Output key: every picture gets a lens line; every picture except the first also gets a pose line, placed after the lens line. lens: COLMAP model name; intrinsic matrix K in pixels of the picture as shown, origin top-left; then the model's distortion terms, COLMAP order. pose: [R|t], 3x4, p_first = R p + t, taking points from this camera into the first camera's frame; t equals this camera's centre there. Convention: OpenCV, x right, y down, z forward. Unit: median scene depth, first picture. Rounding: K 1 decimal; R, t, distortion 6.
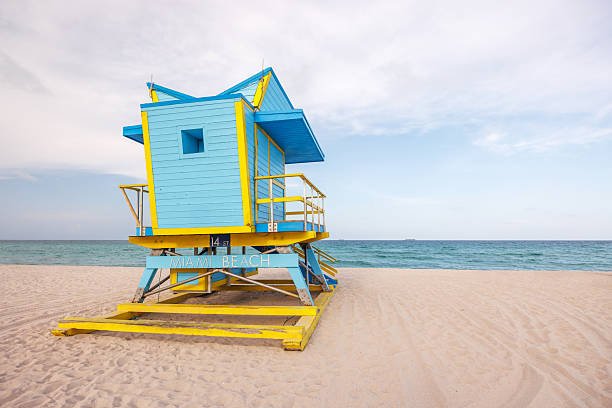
lens RADIAL K [[330.0, 0, 313.9], [0, 330.0, 205.5], [0, 0, 1]] dist [0.000876, 0.000021]
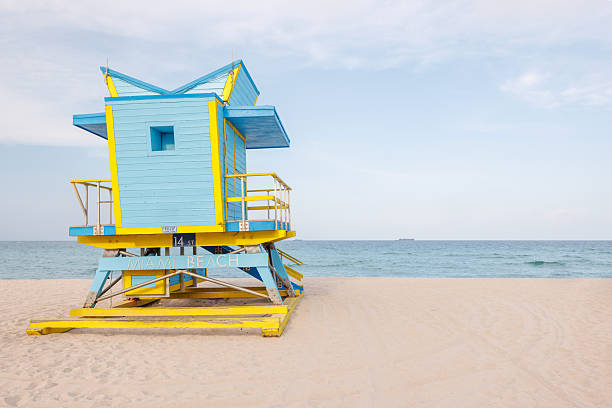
lens RADIAL K [[543.1, 0, 306.0], [0, 543.1, 204.0], [0, 0, 1]] dist [0.001928, 0.000828]
pose [[0.993750, 0.005913, 0.111472, -0.114651], [-0.010198, 0.999229, 0.037917, -0.060942], [-0.111162, -0.038817, 0.993044, -0.596533]]
